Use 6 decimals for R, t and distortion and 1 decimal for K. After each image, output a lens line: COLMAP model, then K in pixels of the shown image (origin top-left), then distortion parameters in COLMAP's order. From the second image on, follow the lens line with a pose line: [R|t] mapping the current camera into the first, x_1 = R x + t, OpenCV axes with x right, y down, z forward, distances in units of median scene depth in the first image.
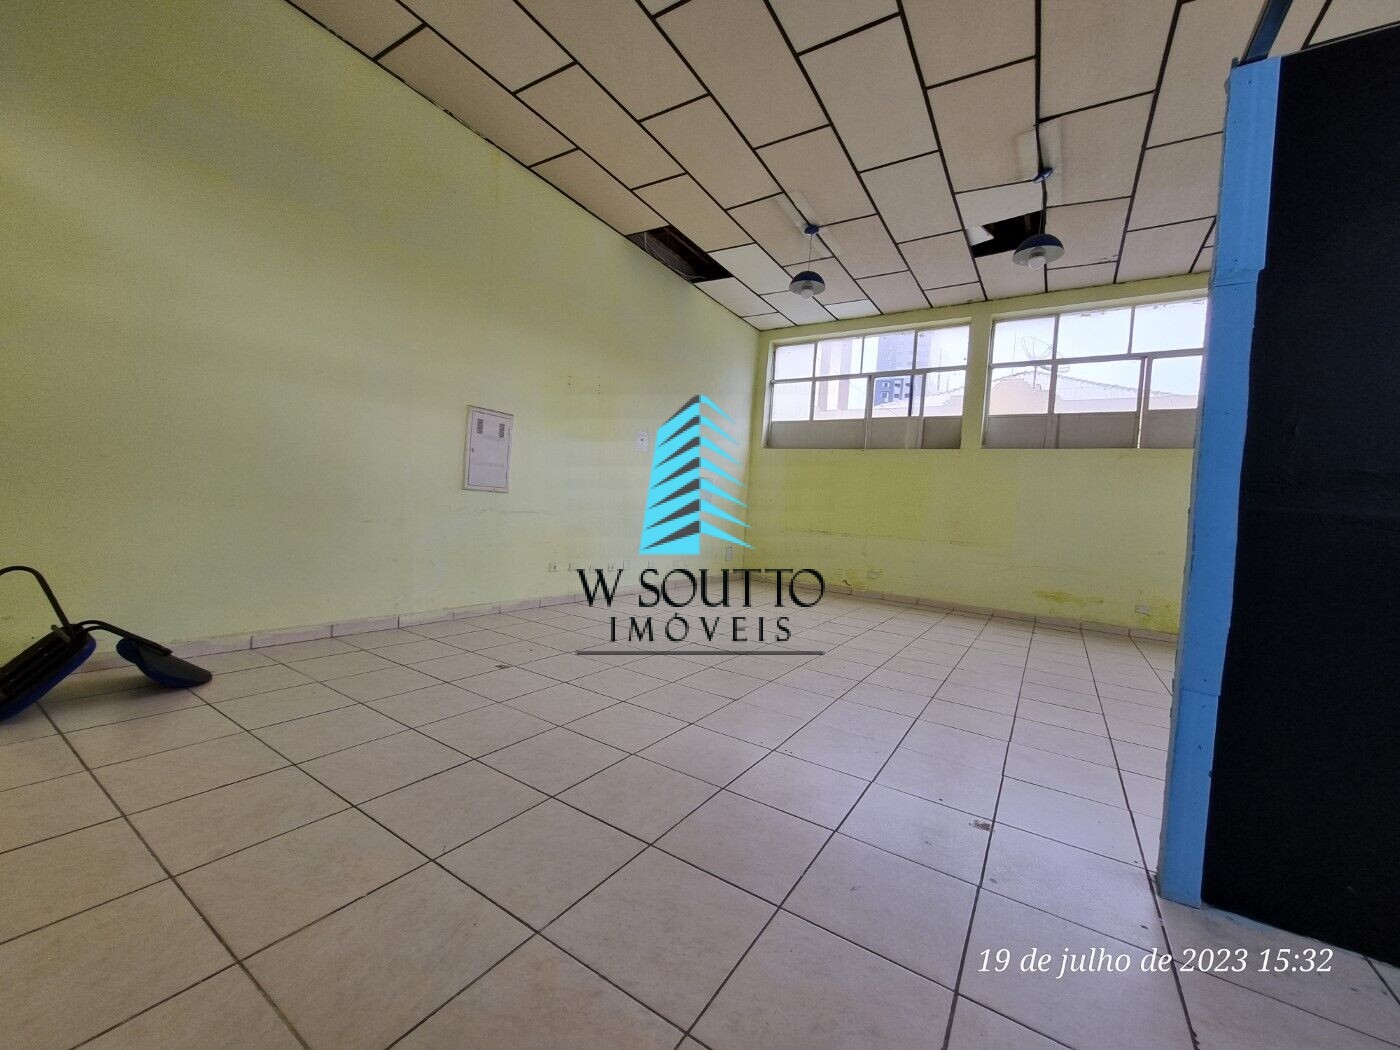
lens RADIAL K [[553.0, 0, 704.9], [0, 553.0, 523.1], [0, 0, 1]] dist [-0.000204, -0.000005]
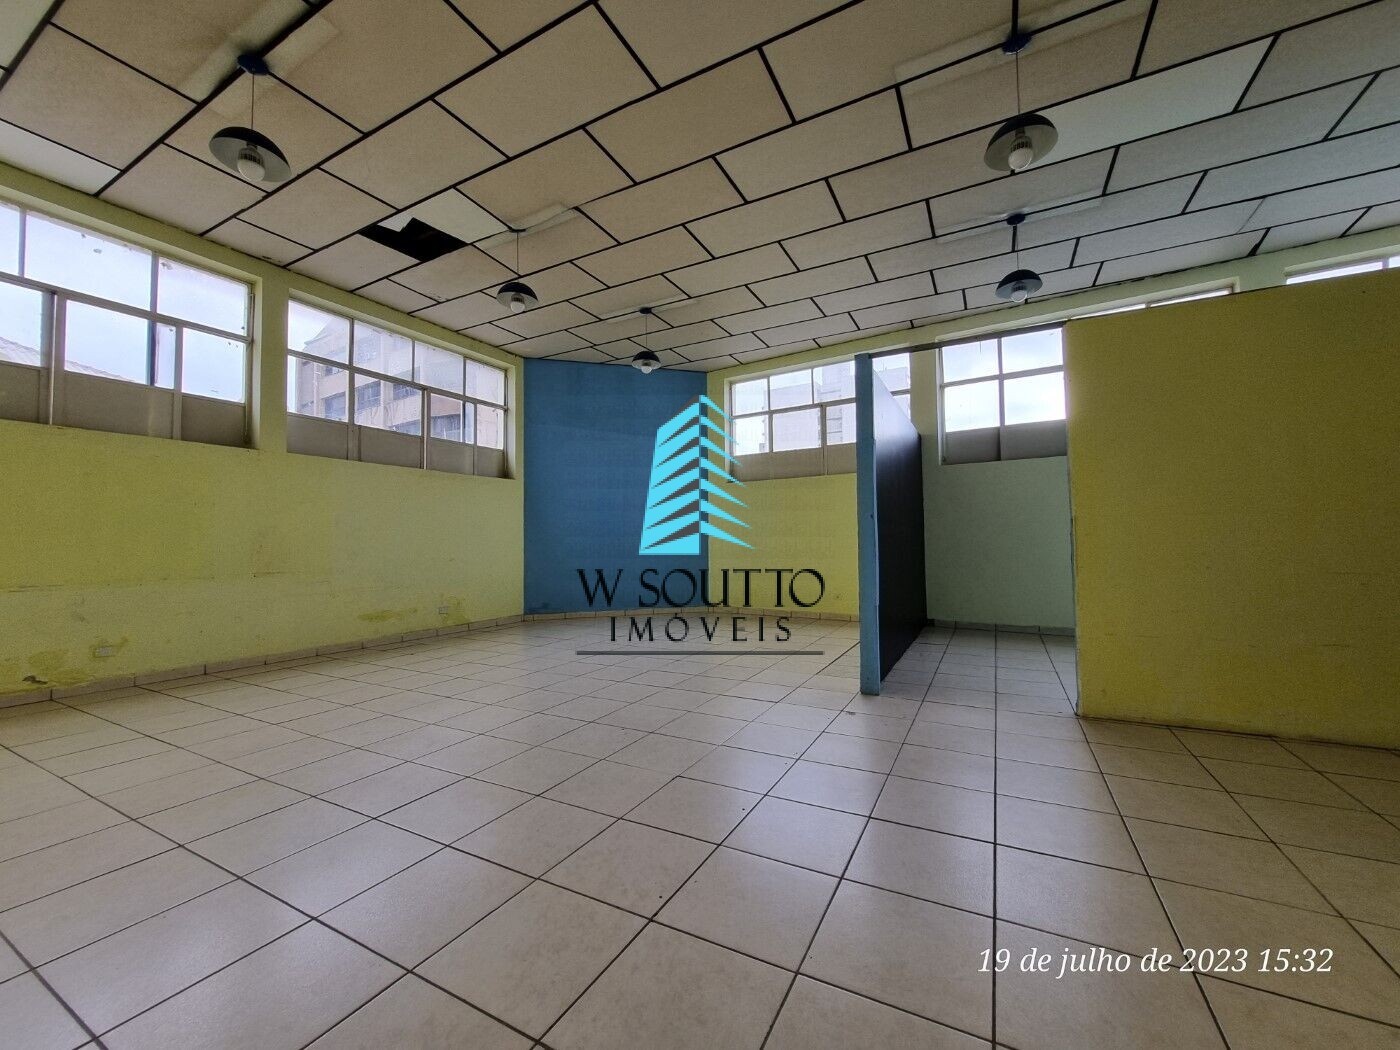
lens RADIAL K [[553.0, 0, 704.9], [0, 553.0, 523.1], [0, 0, 1]] dist [-0.000204, -0.000005]
pose [[-0.076962, -0.032089, 0.996518, -0.352953], [0.031302, 0.998911, 0.034584, -0.043402], [-0.996543, 0.033855, -0.075874, 0.476446]]
